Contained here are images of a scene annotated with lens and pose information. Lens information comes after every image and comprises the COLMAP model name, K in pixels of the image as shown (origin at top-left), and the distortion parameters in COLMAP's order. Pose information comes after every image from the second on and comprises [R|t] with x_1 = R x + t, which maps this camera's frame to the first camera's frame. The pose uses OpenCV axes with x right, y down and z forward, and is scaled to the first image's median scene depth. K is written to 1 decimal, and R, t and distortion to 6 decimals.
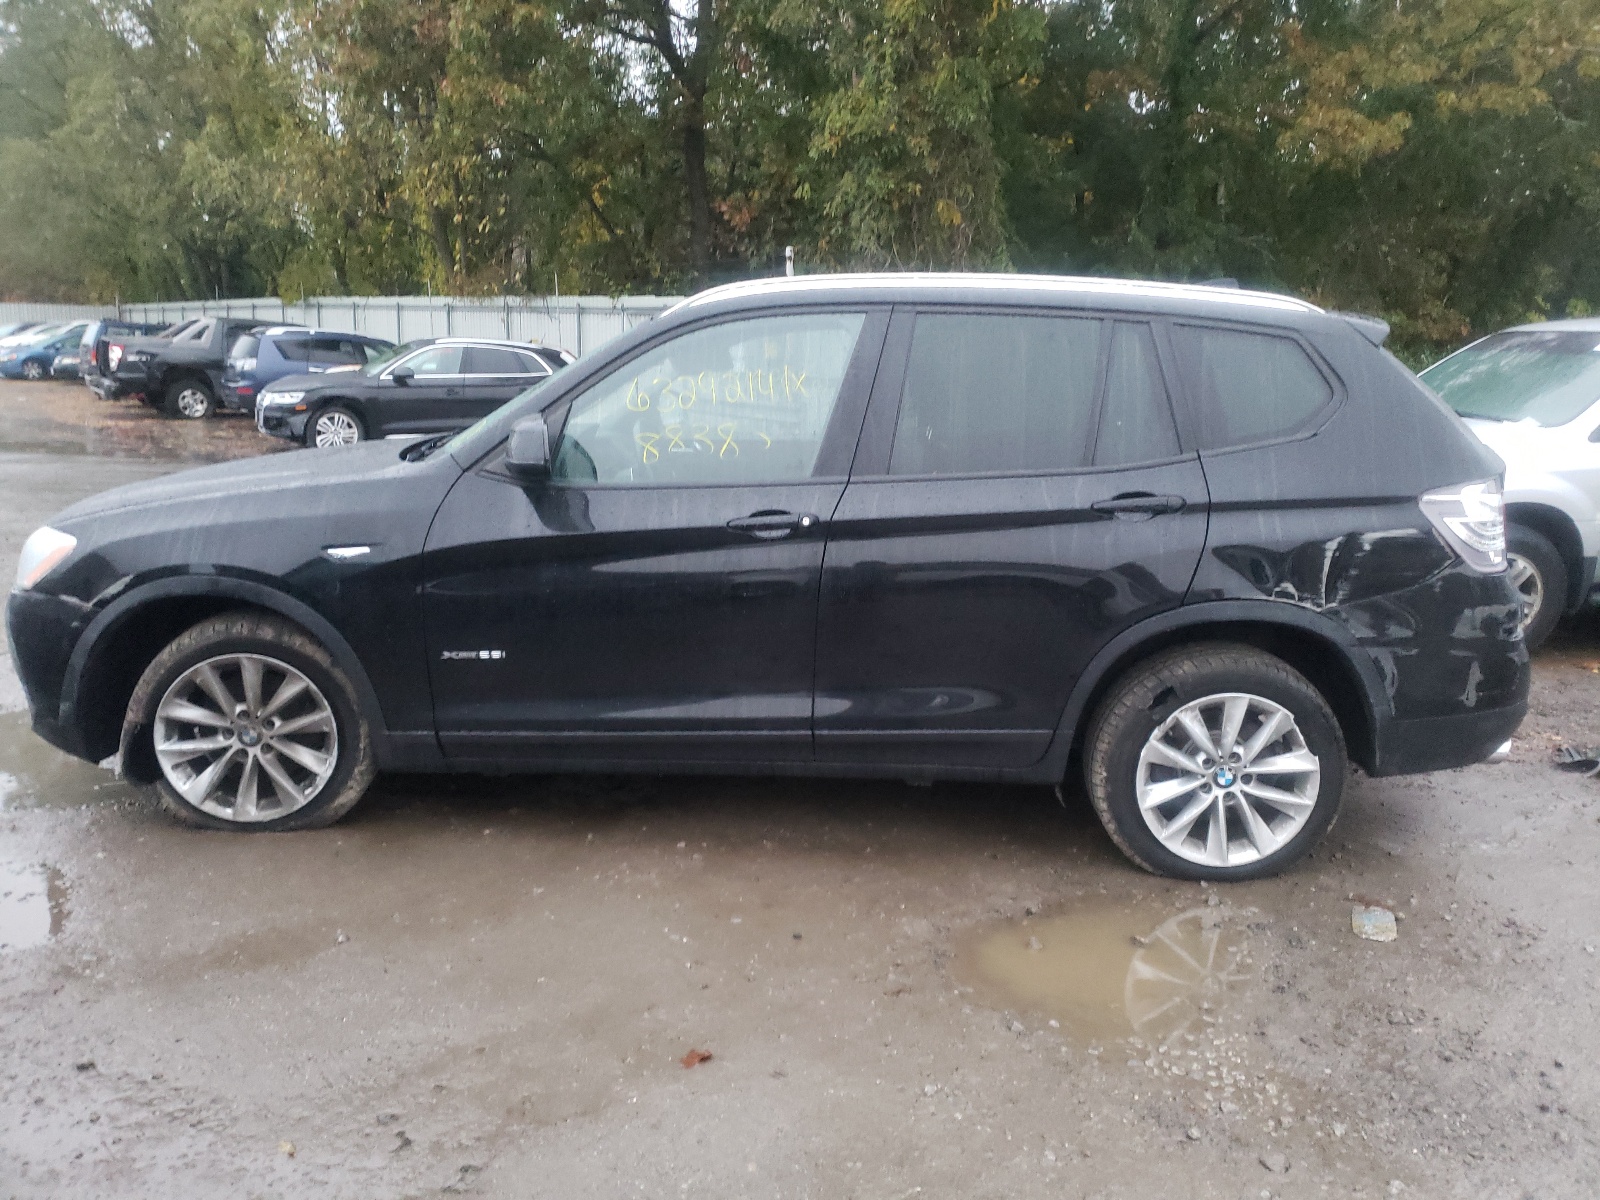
lens RADIAL K [[1224.2, 0, 800.0], [0, 1224.2, 604.2], [0, 0, 1]] dist [0.013095, -0.001597]
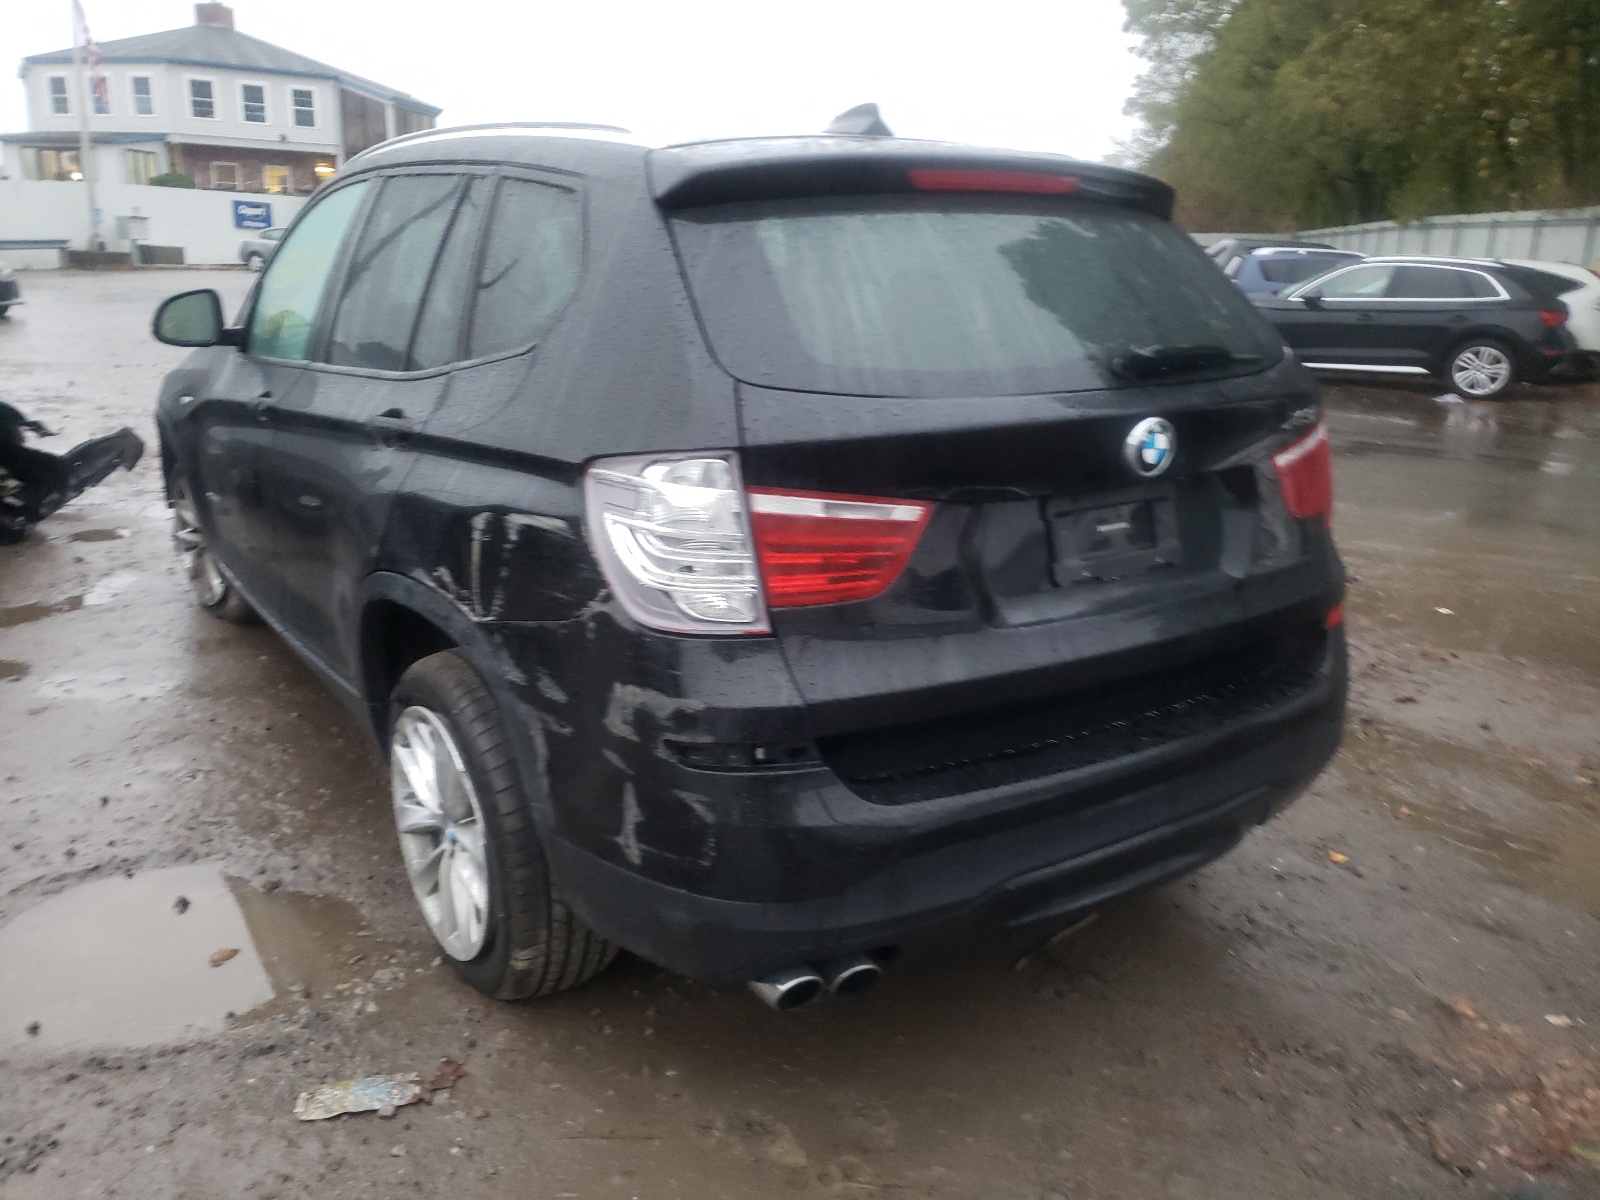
lens RADIAL K [[1224.2, 0, 800.2], [0, 1224.2, 595.3], [0, 0, 1]] dist [0.013095, -0.001597]
pose [[0.611042, 0.205977, -0.764331, 0.998683], [-0.168844, 0.977247, 0.128374, -0.117315], [0.773382, 0.050611, 0.631917, 0.717075]]
